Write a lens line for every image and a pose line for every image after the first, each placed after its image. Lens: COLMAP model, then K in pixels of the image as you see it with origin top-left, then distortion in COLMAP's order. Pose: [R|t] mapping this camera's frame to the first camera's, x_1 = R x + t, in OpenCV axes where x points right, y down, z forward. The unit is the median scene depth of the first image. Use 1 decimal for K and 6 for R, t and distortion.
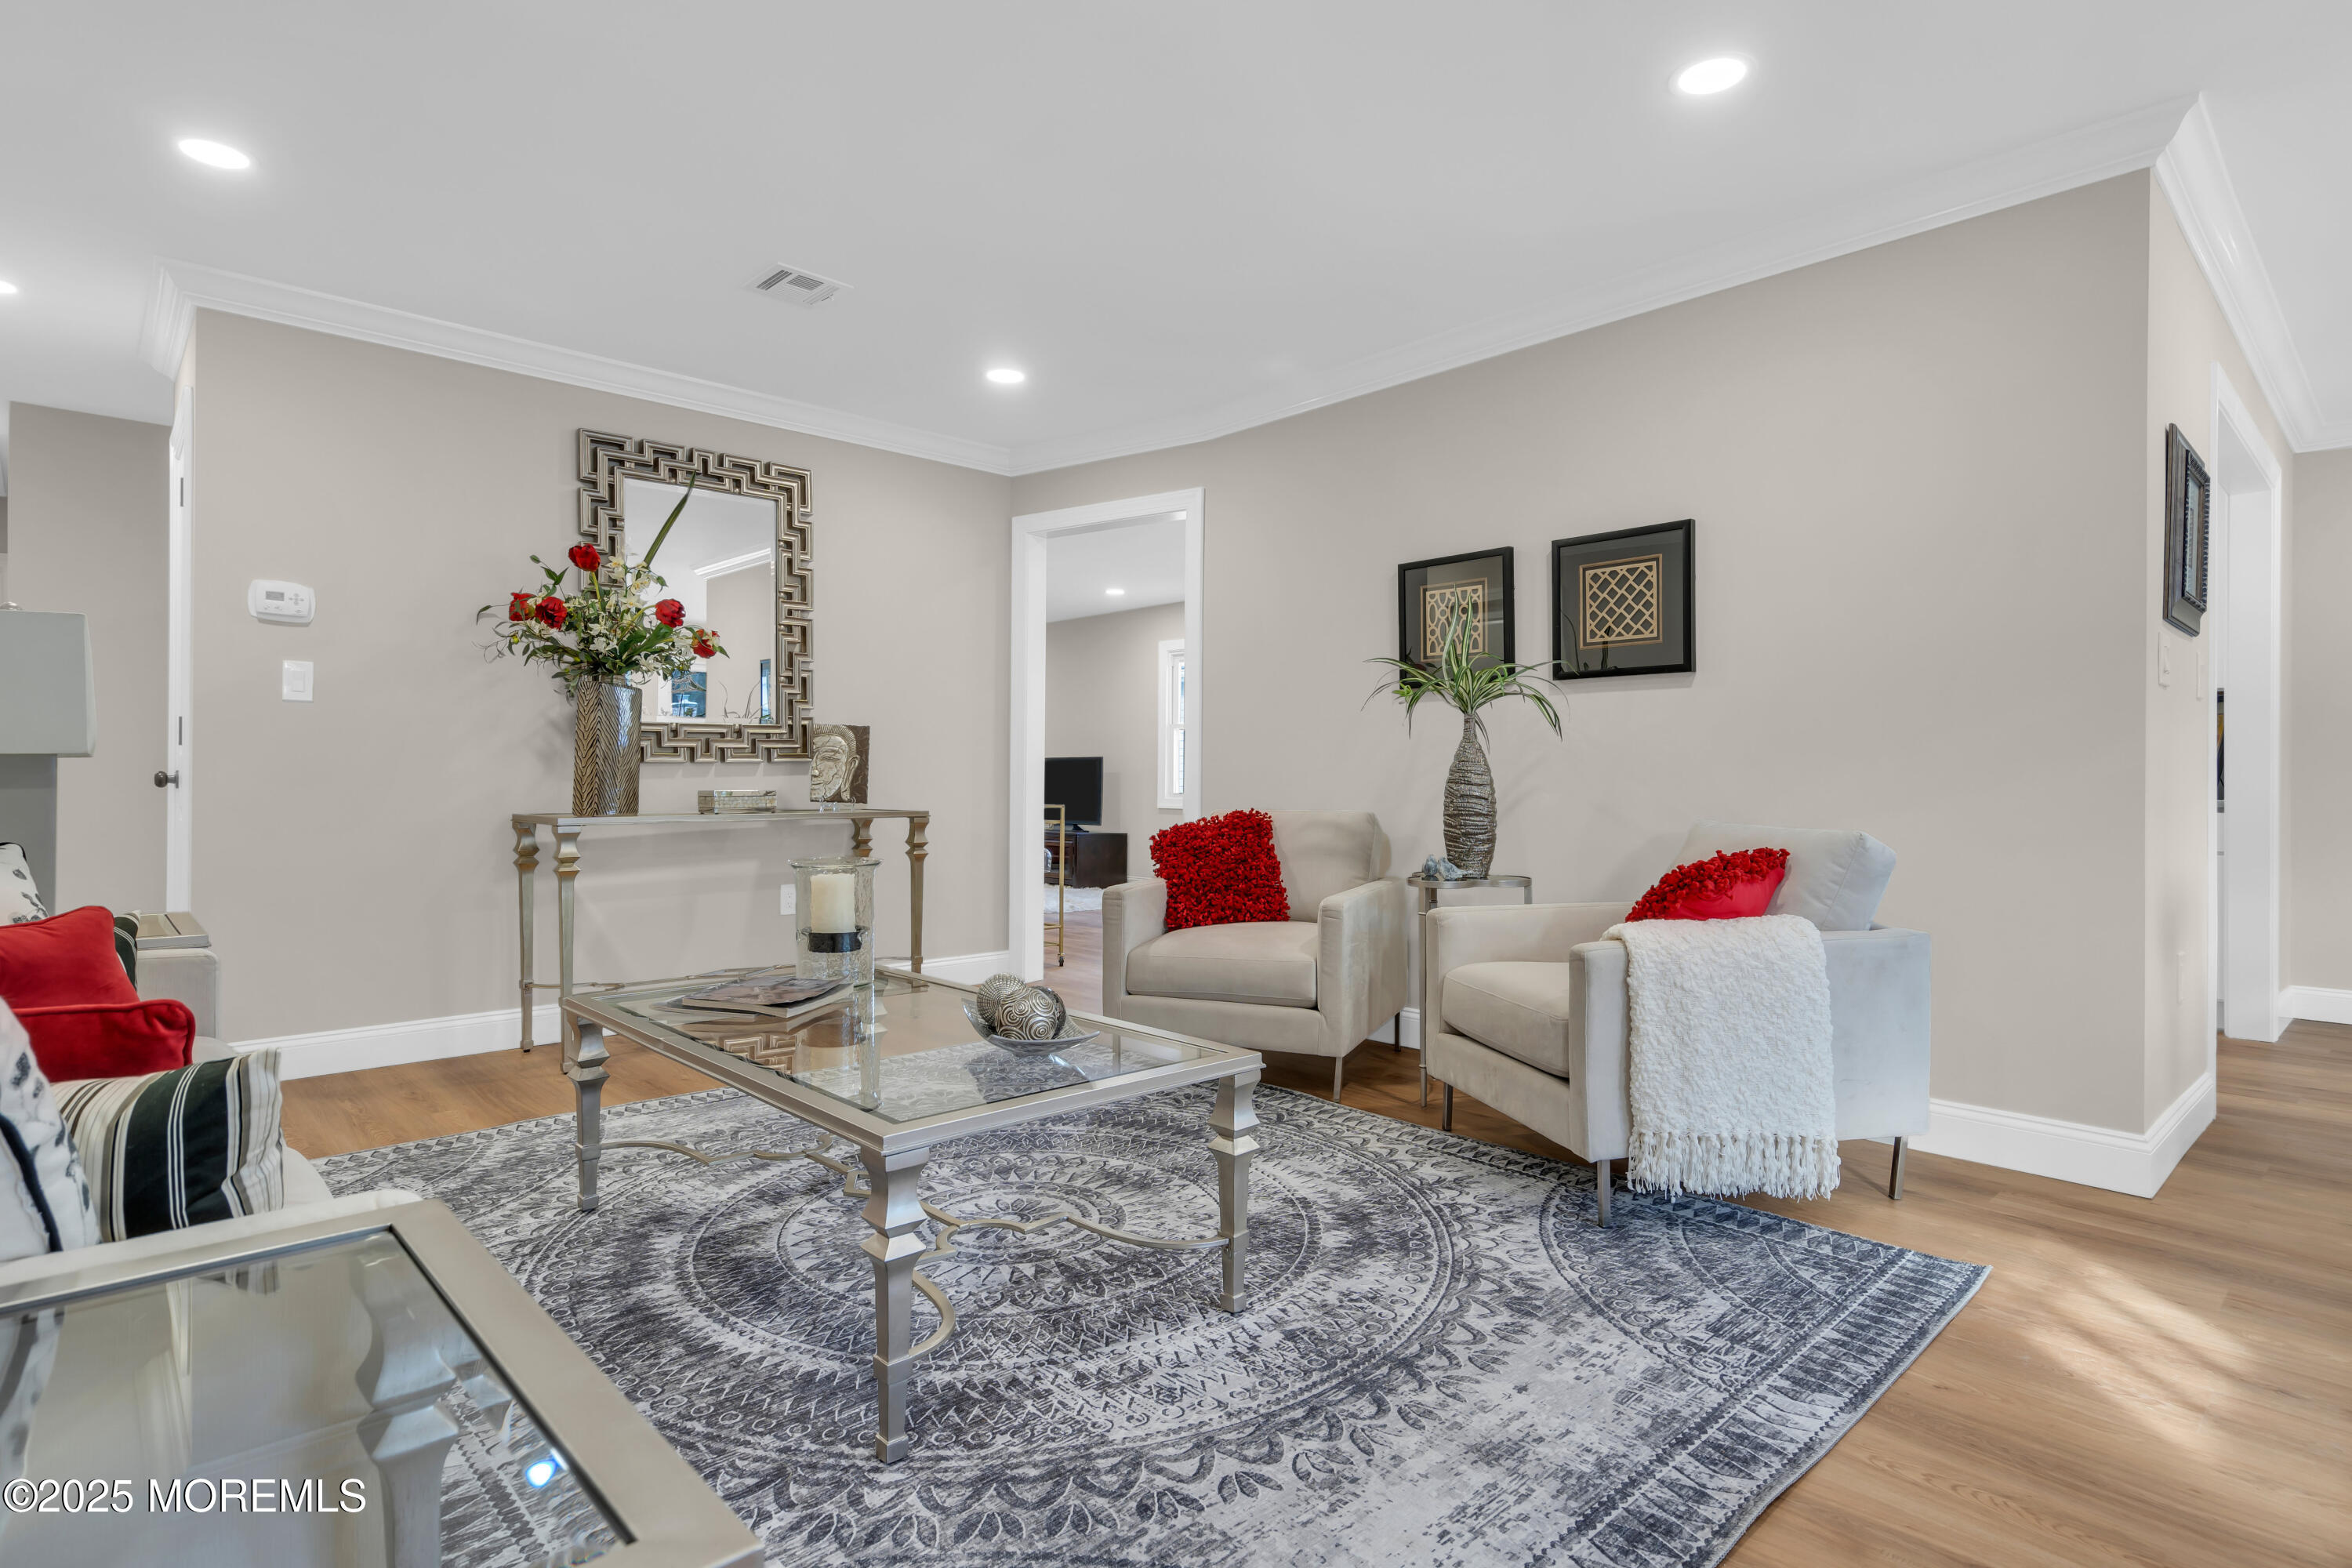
lens RADIAL K [[1208.8, 0, 1176.0], [0, 1208.8, 784.0], [0, 0, 1]] dist [0.003613, 0.000510]
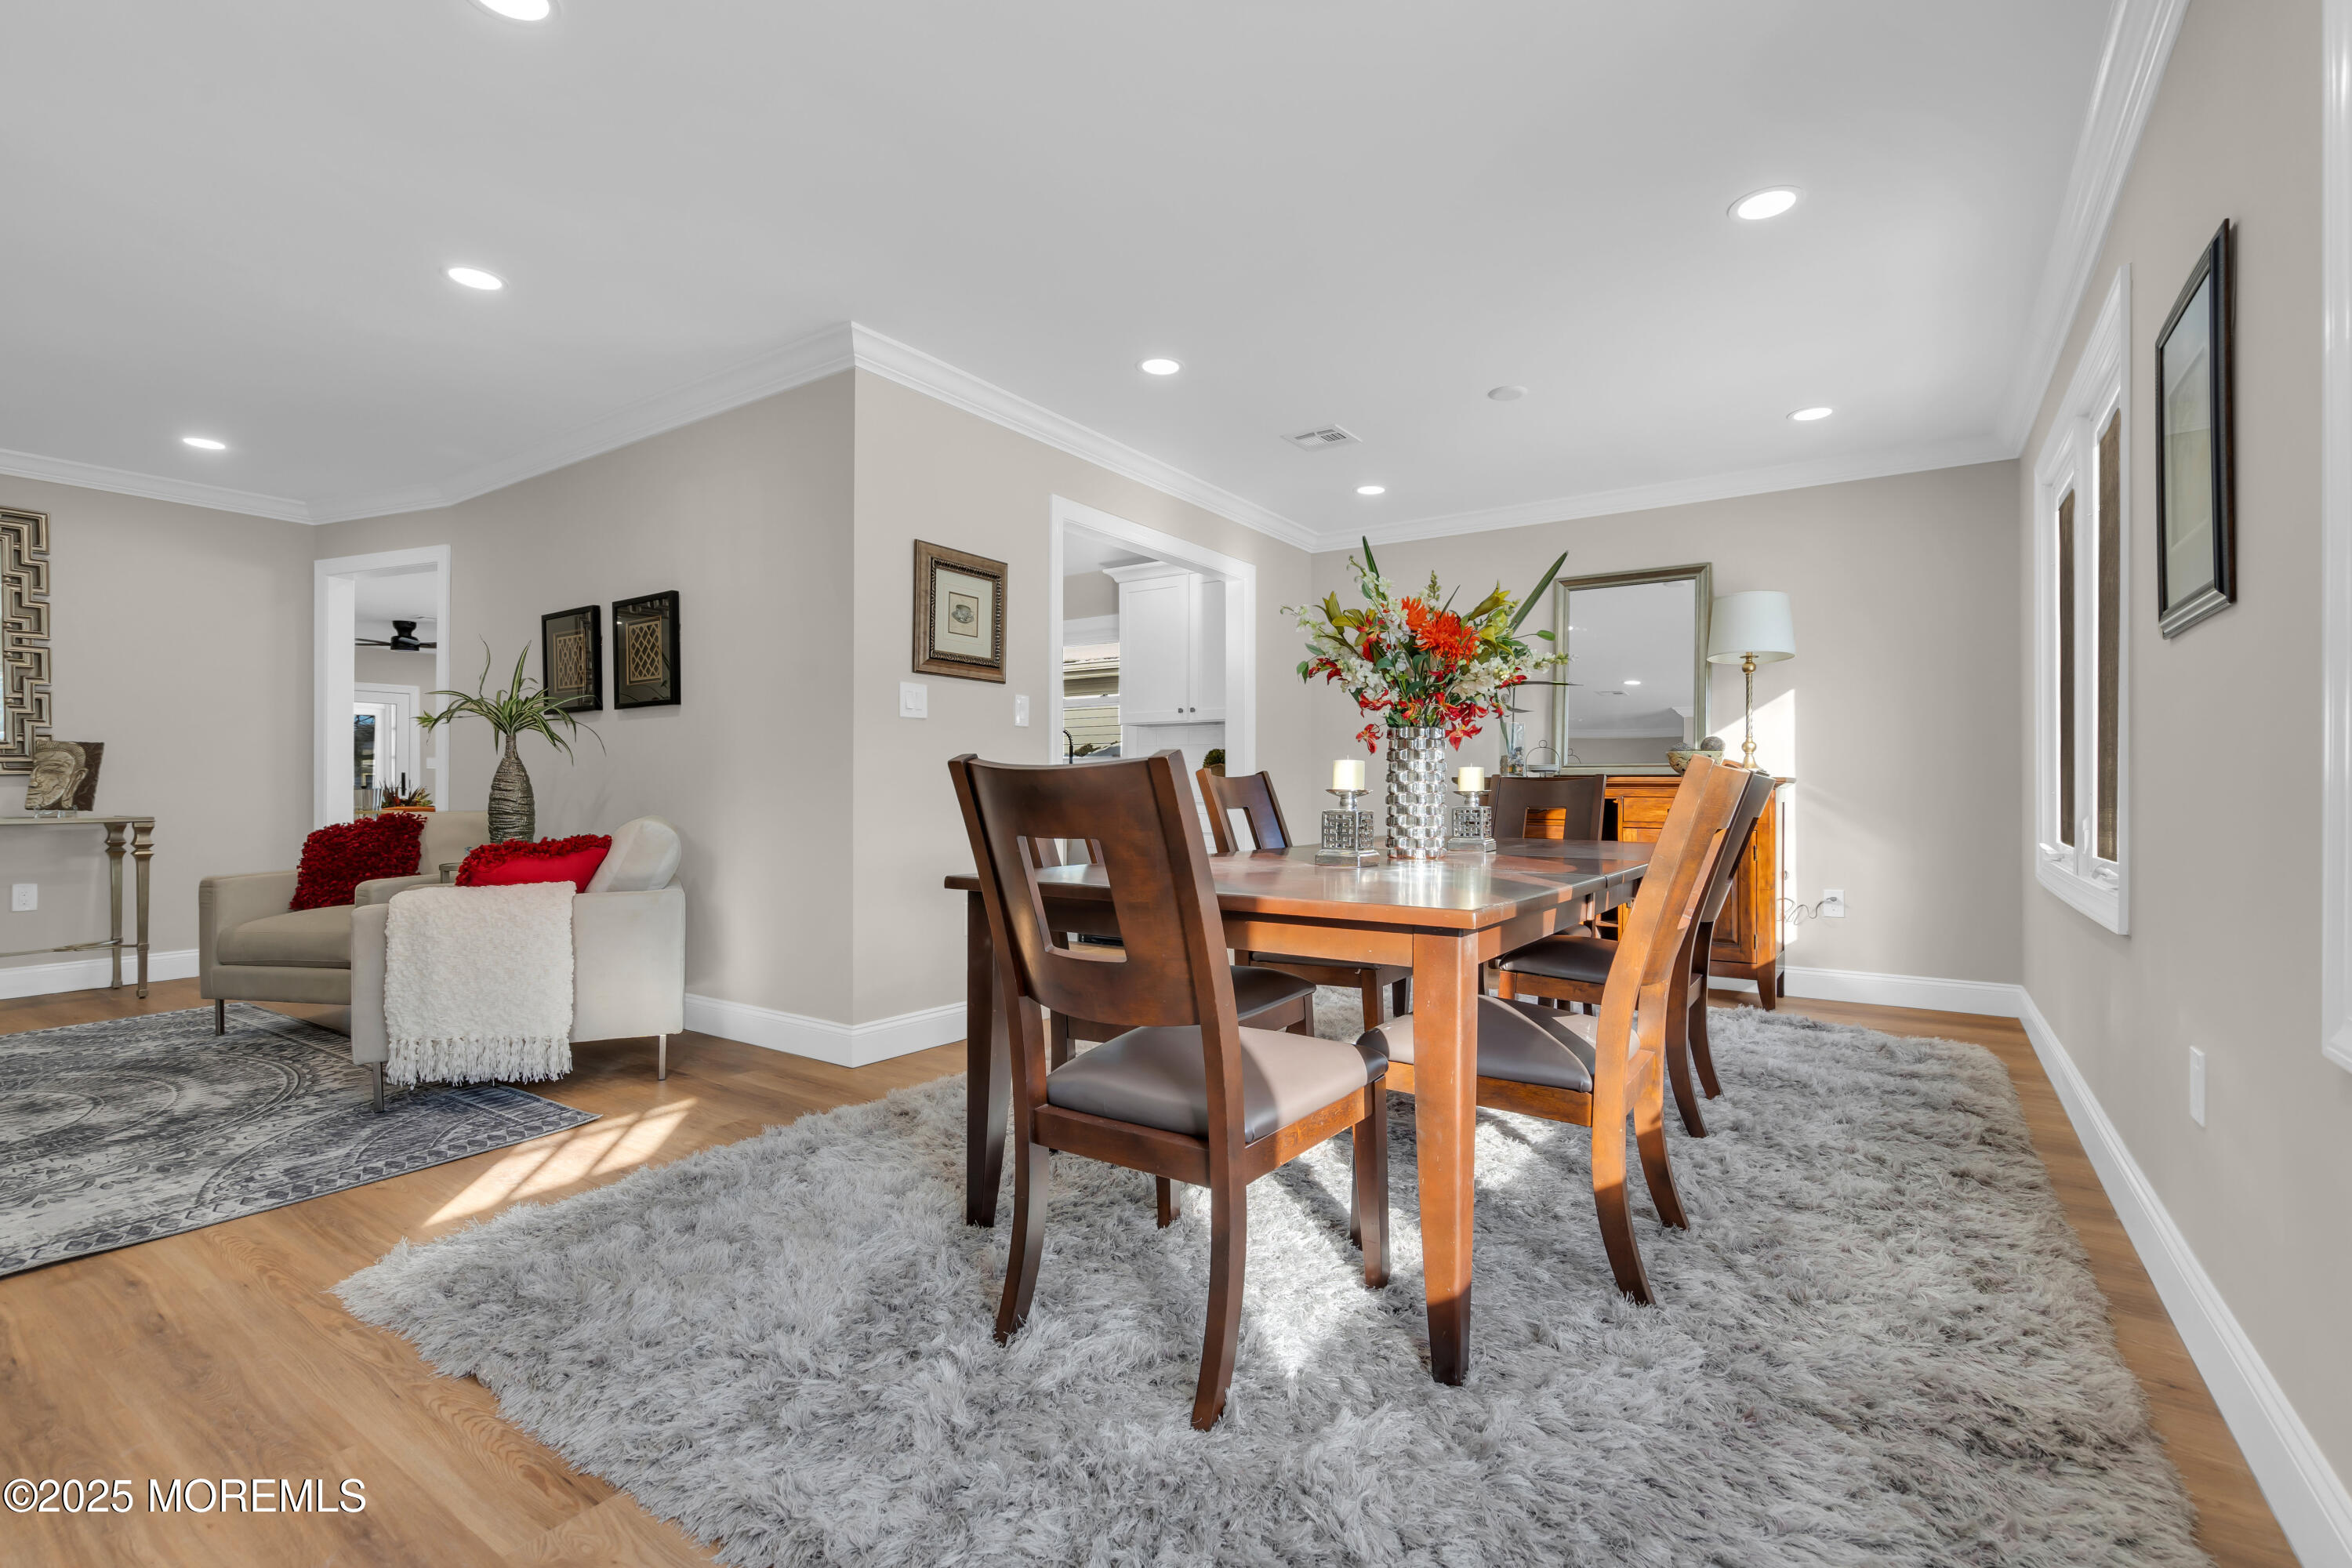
lens RADIAL K [[1068.2, 0, 1172.2], [0, 1068.2, 792.1], [0, 0, 1]] dist [-0.002506, 0.000837]
pose [[0.975367, -0.007128, 0.220475, 0.953240], [0.007057, 0.999974, 0.001112, 0.008700], [-0.220477, 0.000471, 0.975392, -0.371297]]
